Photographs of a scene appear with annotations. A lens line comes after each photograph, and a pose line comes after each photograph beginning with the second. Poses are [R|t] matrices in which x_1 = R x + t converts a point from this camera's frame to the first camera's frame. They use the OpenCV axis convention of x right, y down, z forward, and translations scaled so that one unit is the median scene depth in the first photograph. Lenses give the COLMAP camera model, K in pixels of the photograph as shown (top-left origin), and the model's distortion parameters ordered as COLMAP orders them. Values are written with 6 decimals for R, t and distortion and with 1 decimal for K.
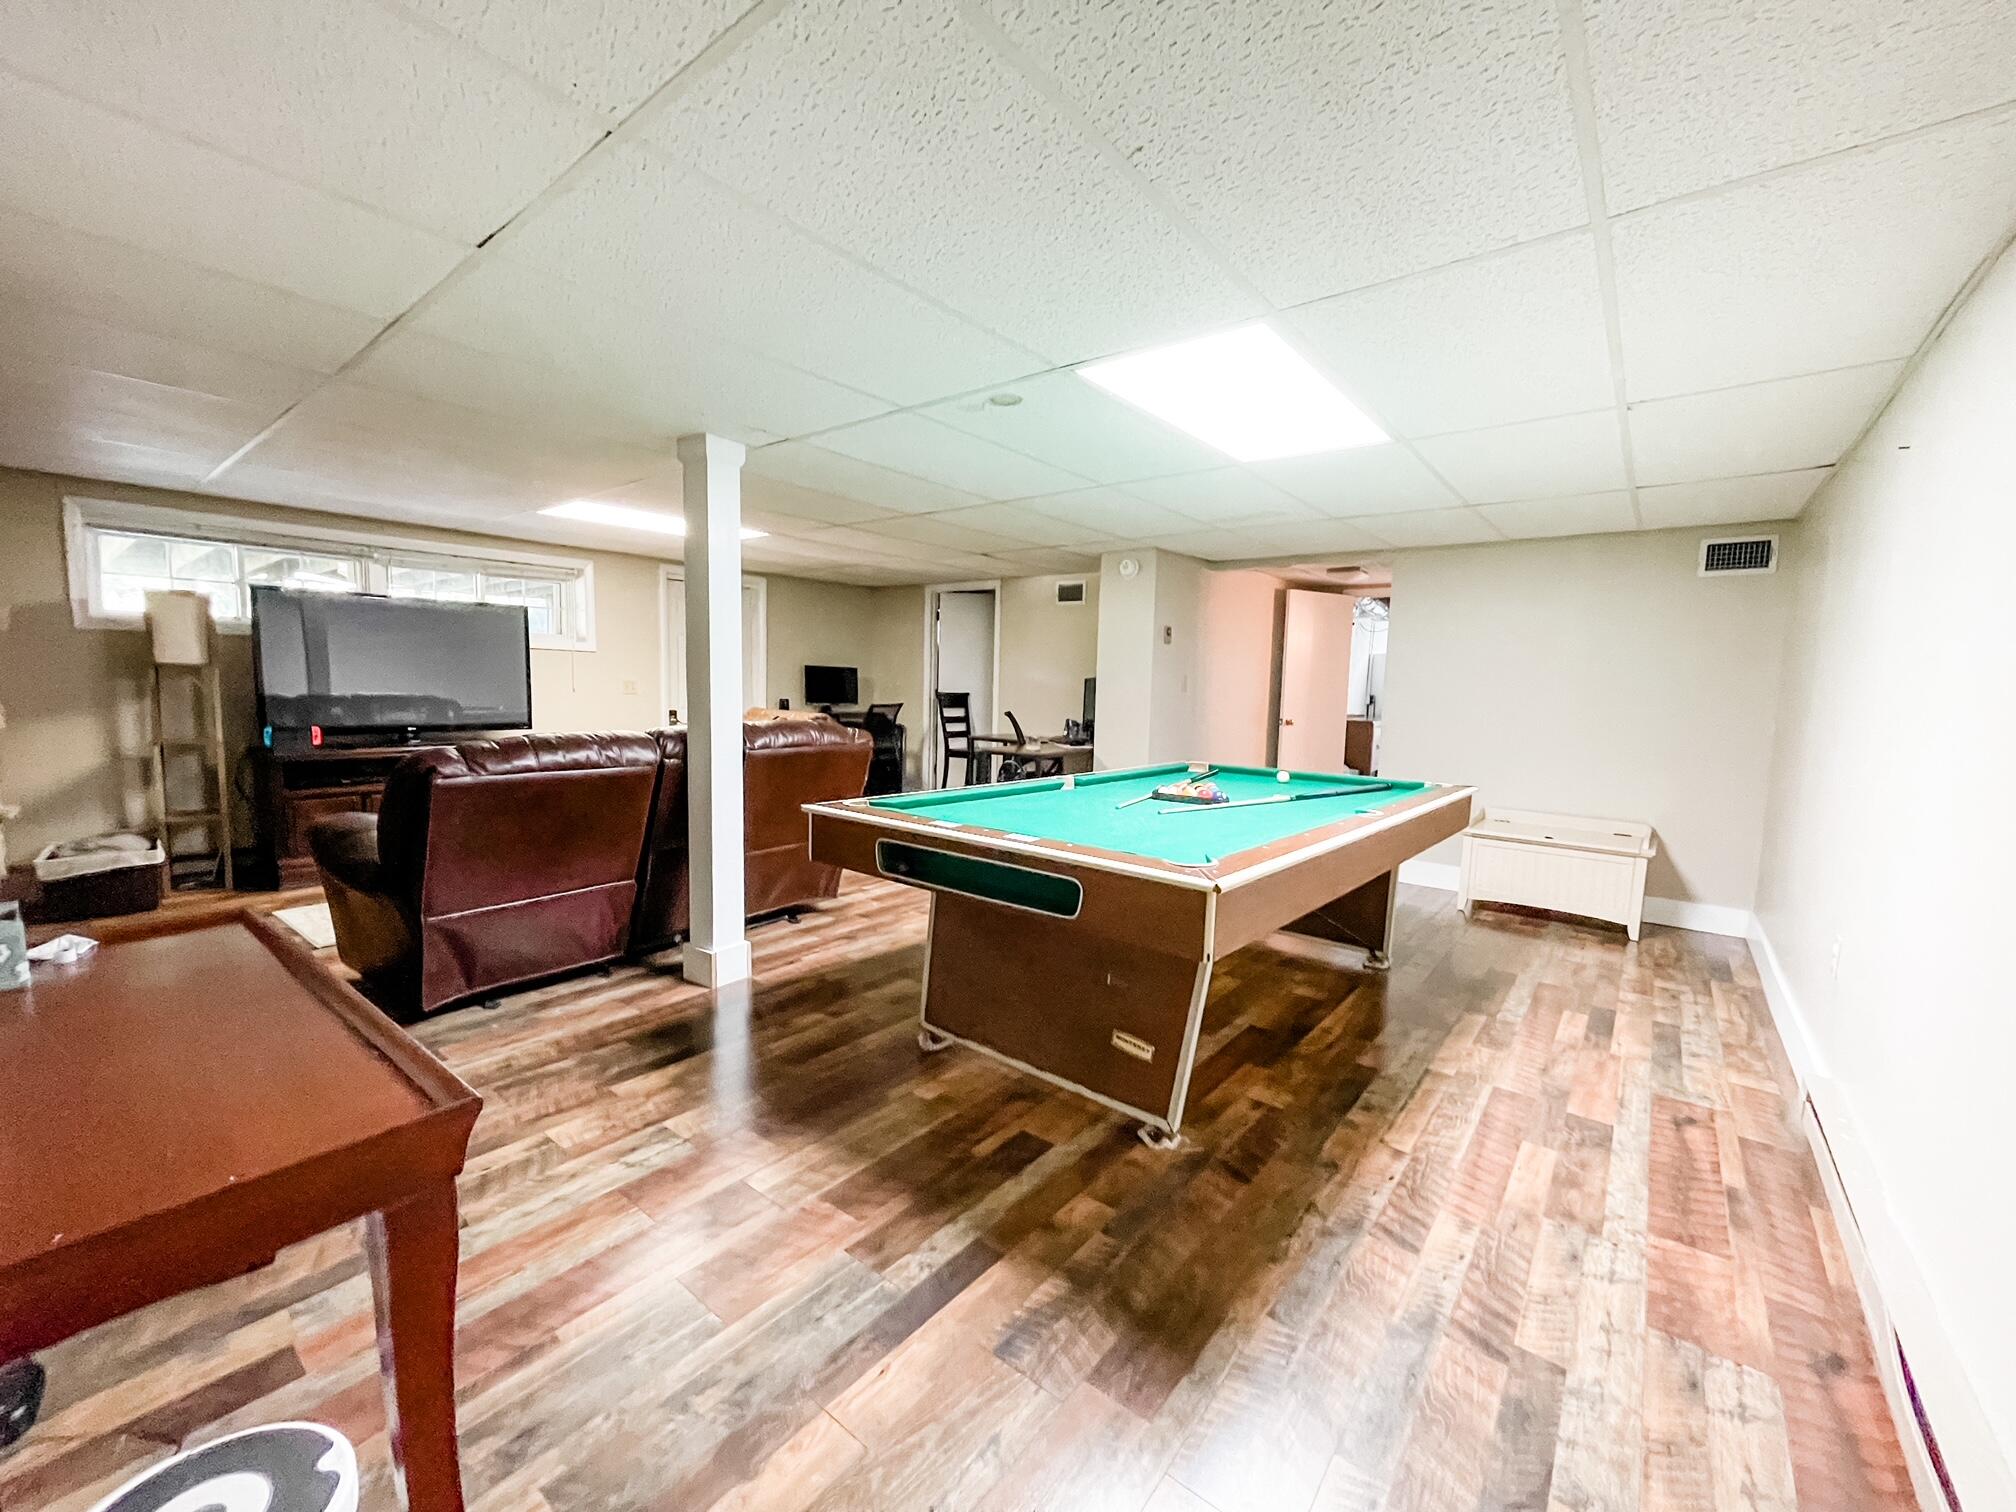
lens RADIAL K [[808.3, 0, 1008.0], [0, 808.3, 756.0], [0, 0, 1]] dist [-0.013387, 0.000202]
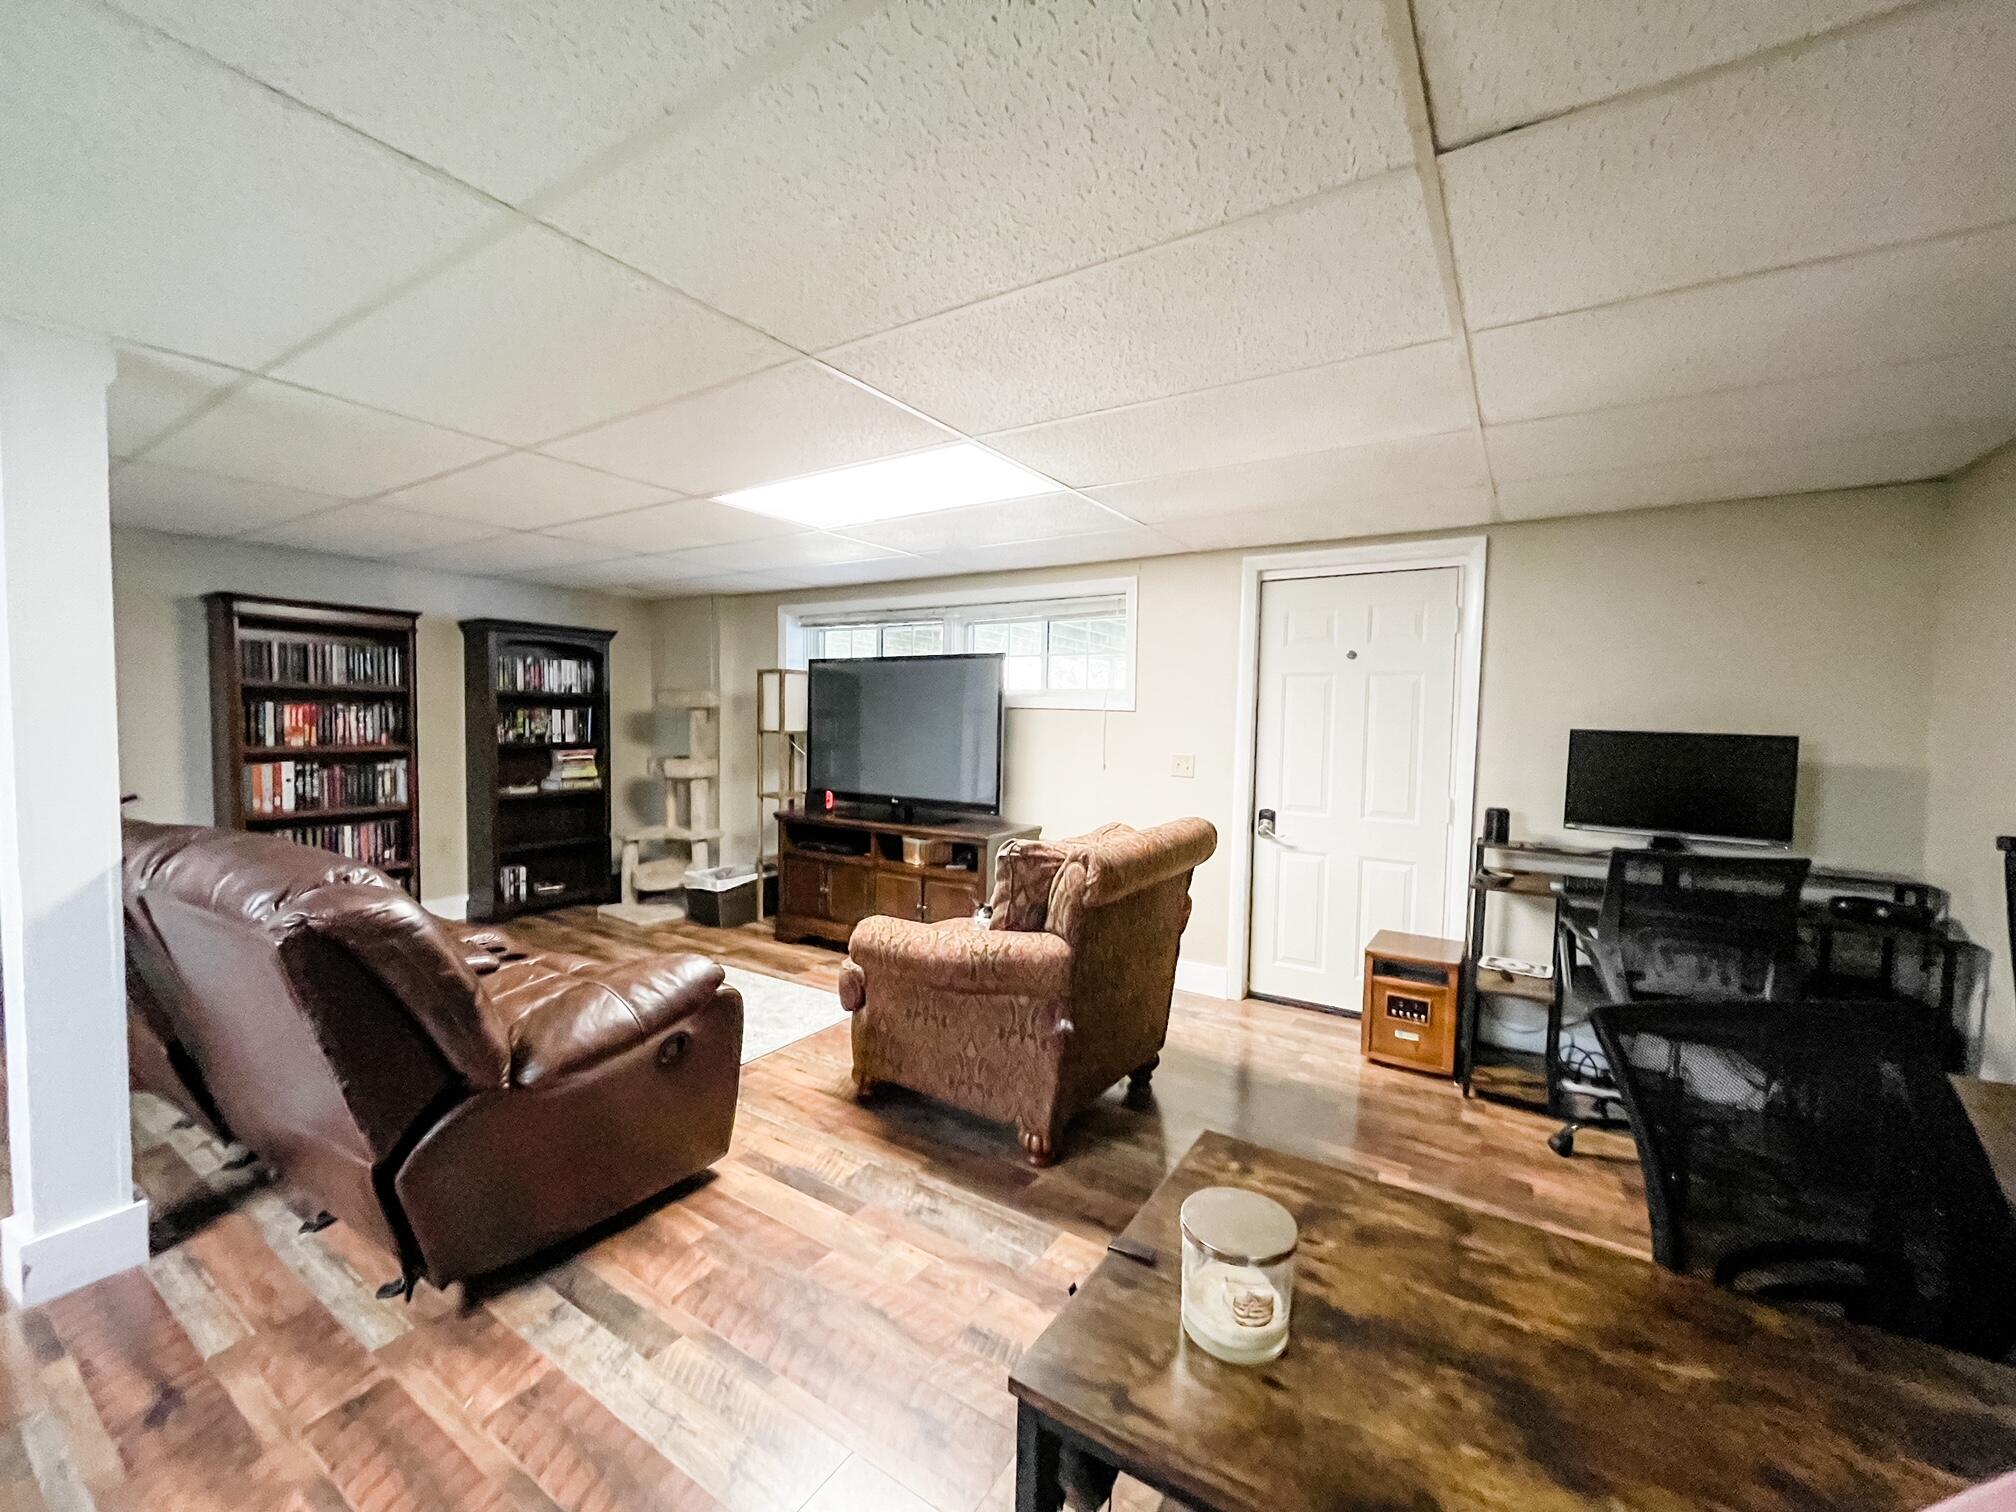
lens RADIAL K [[817.2, 0, 1008.0], [0, 817.2, 756.0], [0, 0, 1]] dist [0.013155, -0.004016]
pose [[0.106899, 0.025854, -0.993934, 0.392096], [-0.110232, 0.993807, 0.013995, -0.237064], [0.988140, 0.108067, 0.109087, 2.197338]]
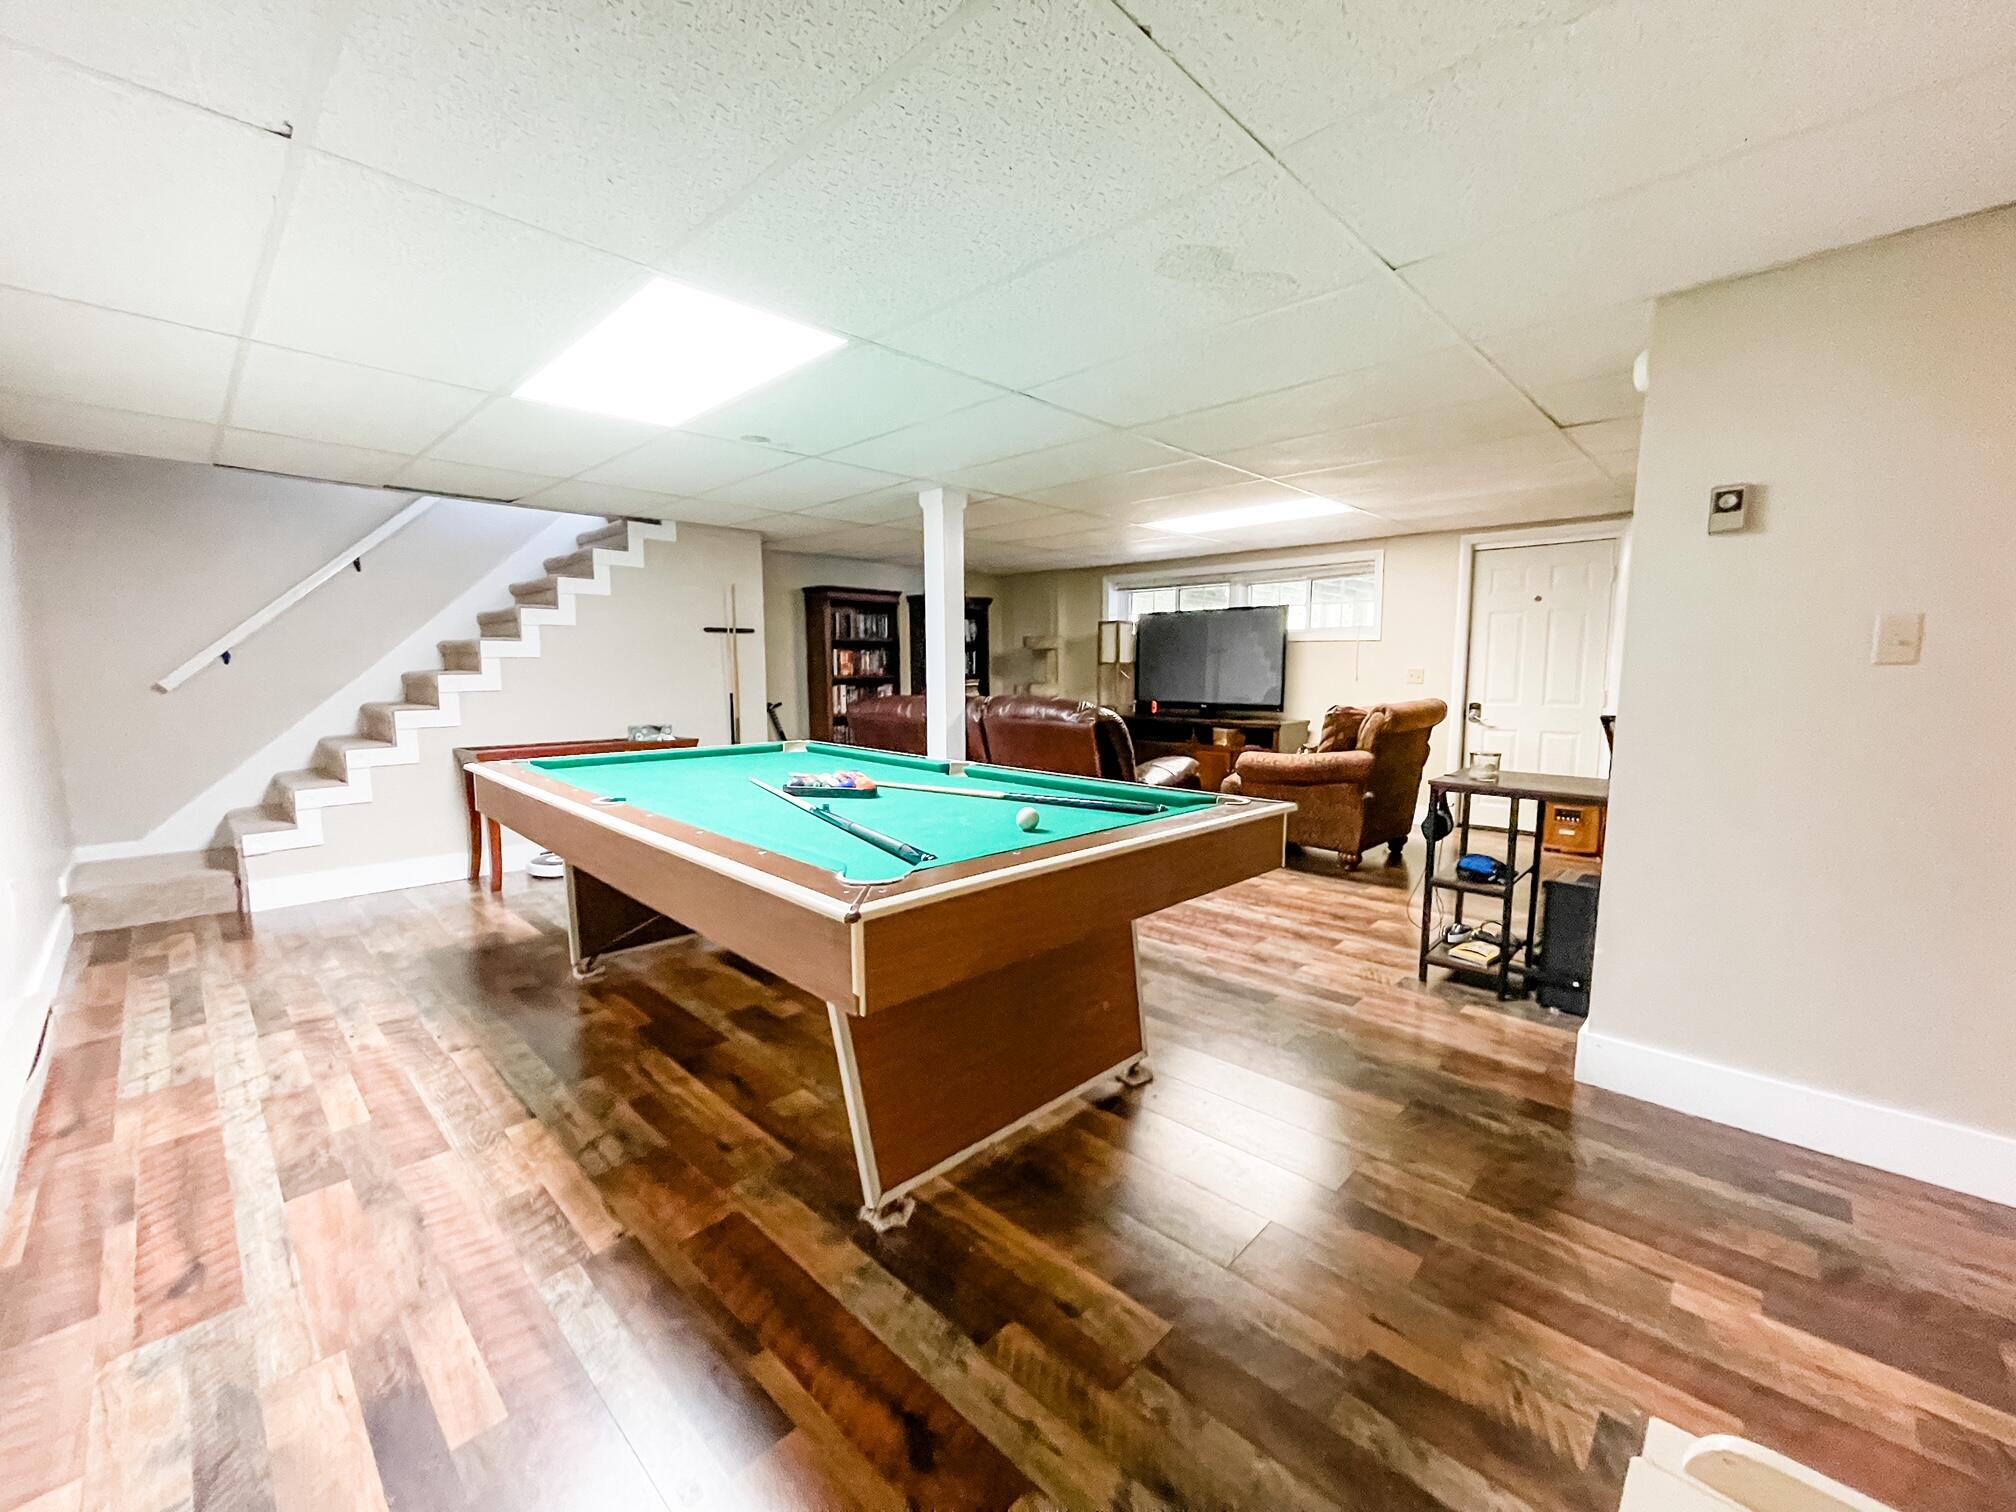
lens RADIAL K [[812.5, 0, 1008.0], [0, 812.5, 756.0], [0, 0, 1]] dist [-0.000377, -0.003599]
pose [[-0.084939, 0.086844, -0.992594, 1.420151], [-0.094023, 0.991051, 0.094755, -0.103129], [0.991940, 0.101375, -0.076014, 1.689628]]
